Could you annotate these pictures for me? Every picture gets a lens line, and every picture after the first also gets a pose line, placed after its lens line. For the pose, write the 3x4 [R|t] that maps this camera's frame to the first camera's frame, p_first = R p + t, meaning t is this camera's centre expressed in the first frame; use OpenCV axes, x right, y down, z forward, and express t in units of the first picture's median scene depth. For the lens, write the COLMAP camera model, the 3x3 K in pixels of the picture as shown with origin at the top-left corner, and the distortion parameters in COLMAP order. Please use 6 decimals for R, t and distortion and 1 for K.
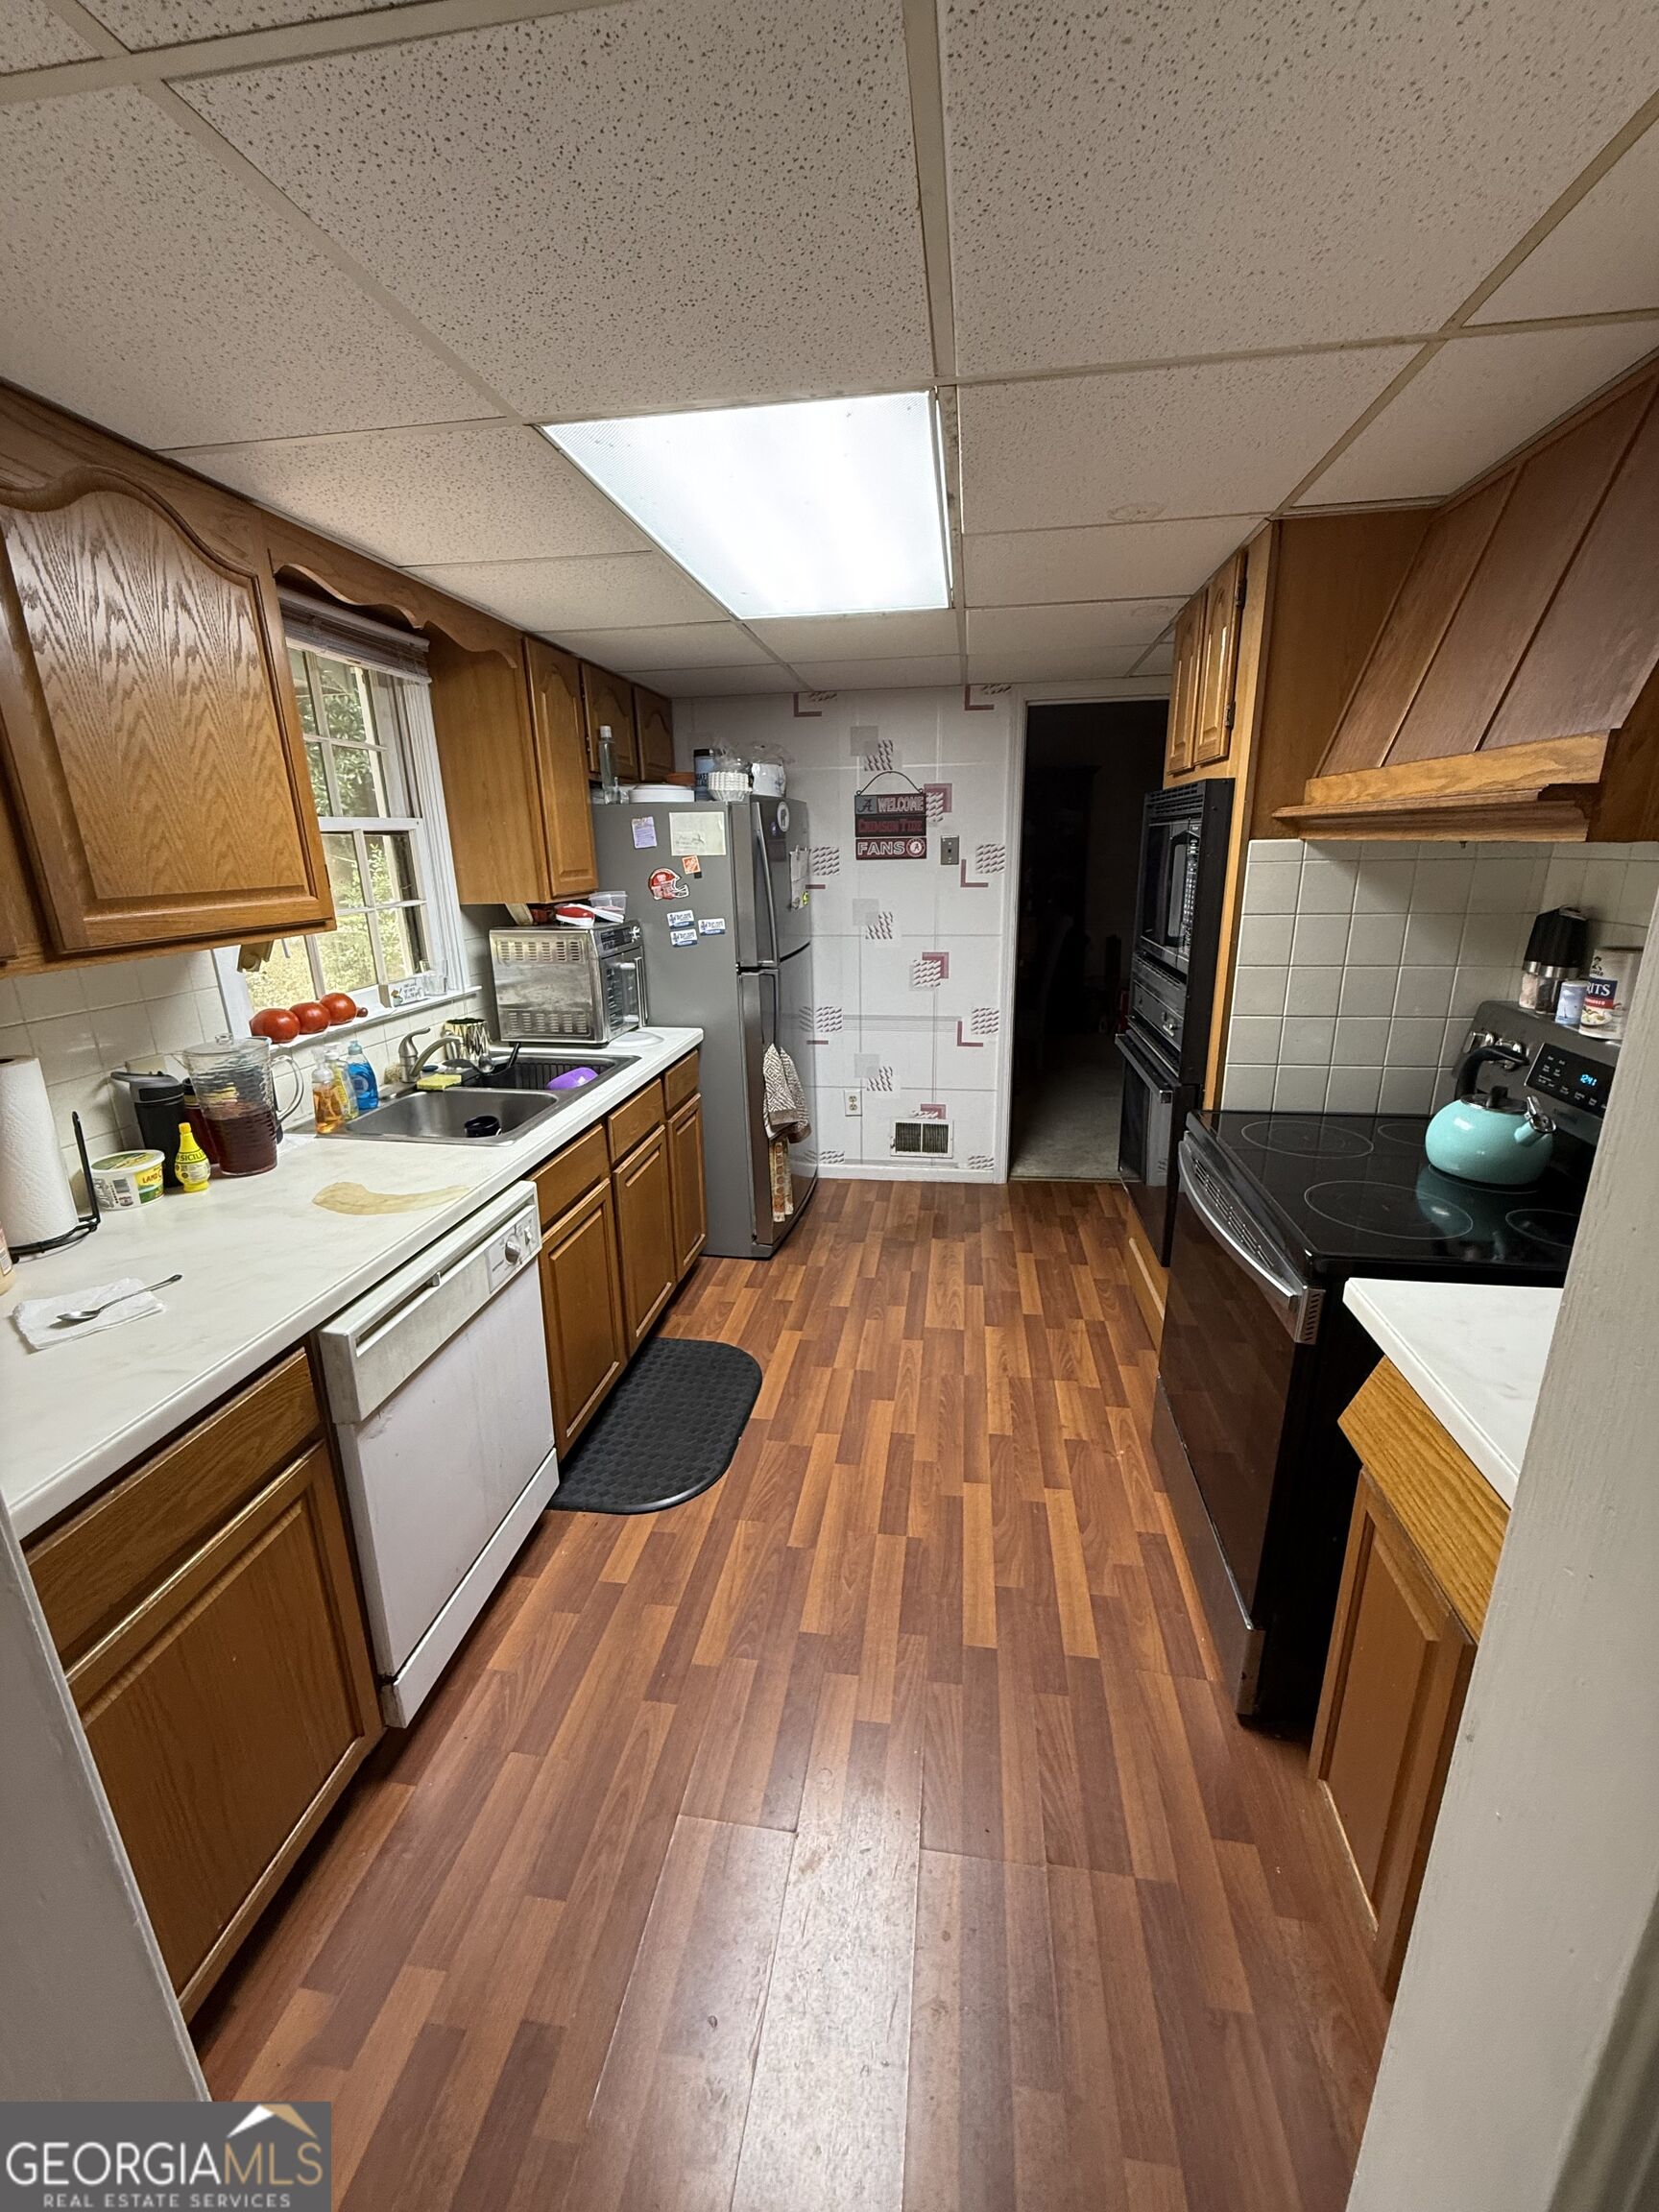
lens RADIAL K [[882.5, 0, 831.4], [0, 882.5, 1104.2], [0, 0, 1]] dist [0.000921, 0.000052]
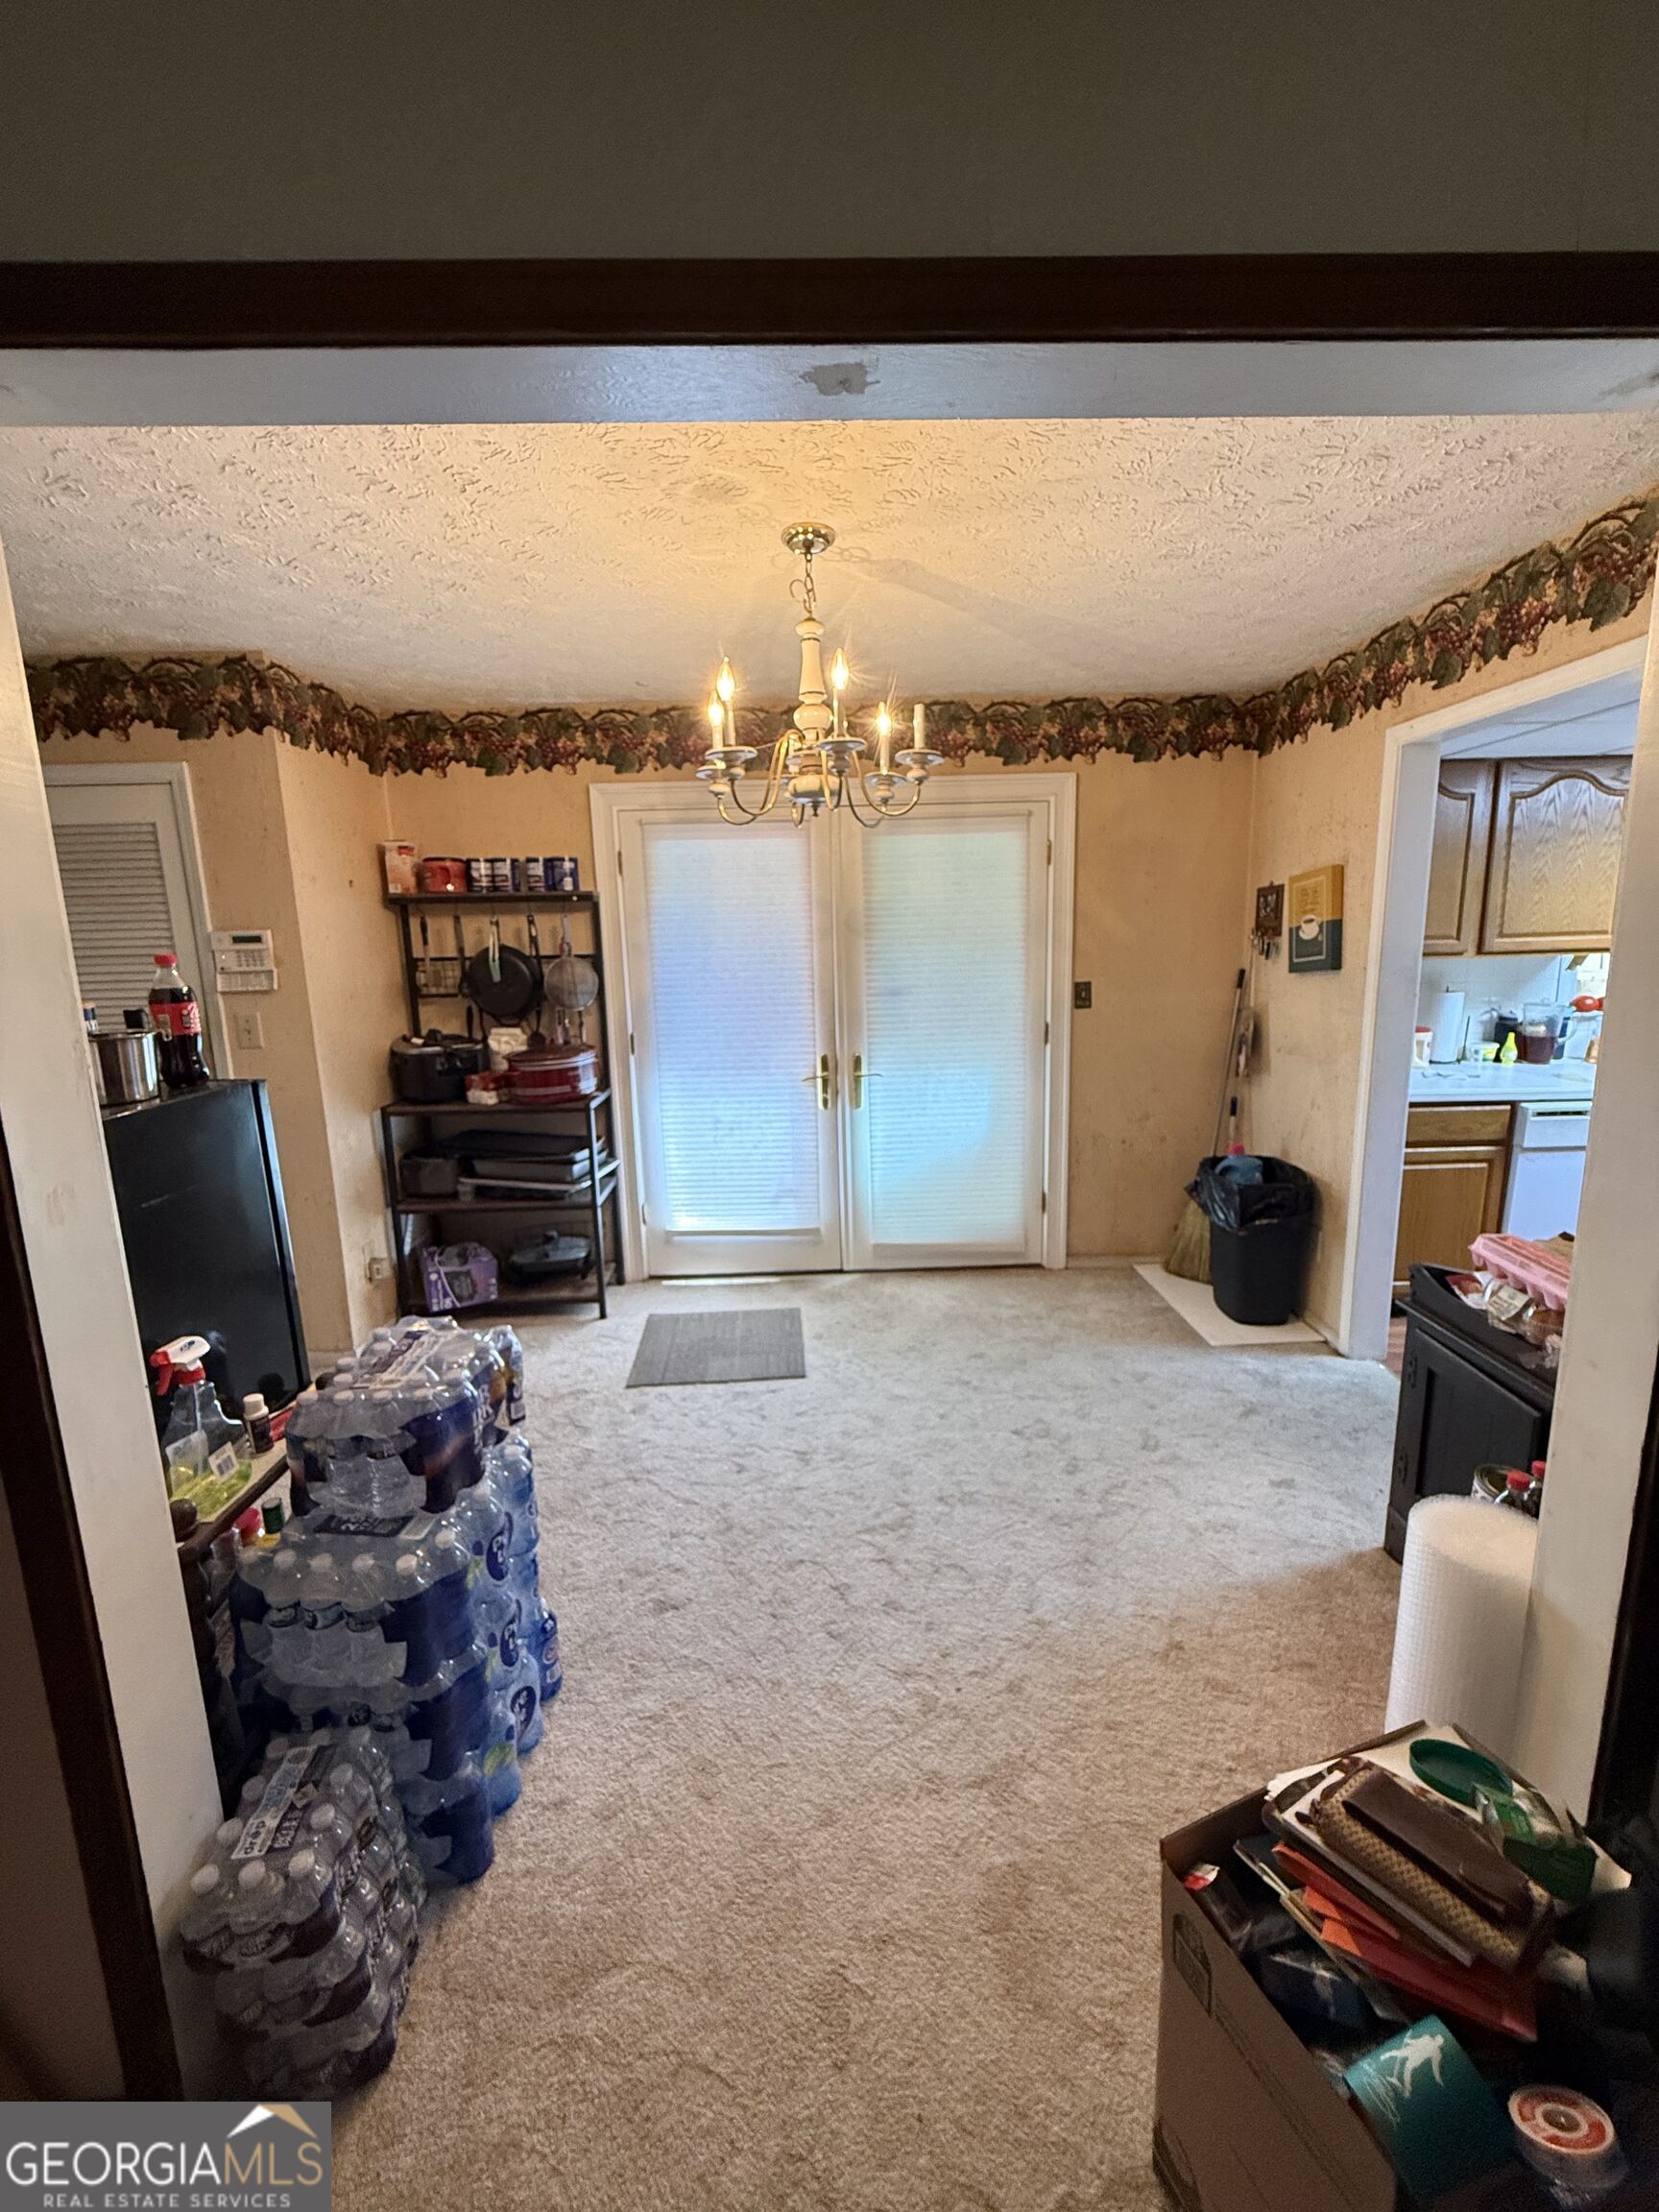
lens RADIAL K [[882.5, 0, 838.0], [0, 882.5, 1095.7], [0, 0, 1]] dist [0.000921, 0.000052]
pose [[0.173297, 0.199284, -0.964497, 1.197479], [-0.253006, 0.955457, 0.151957, 0.272617], [0.951817, 0.217690, 0.215998, -1.110702]]
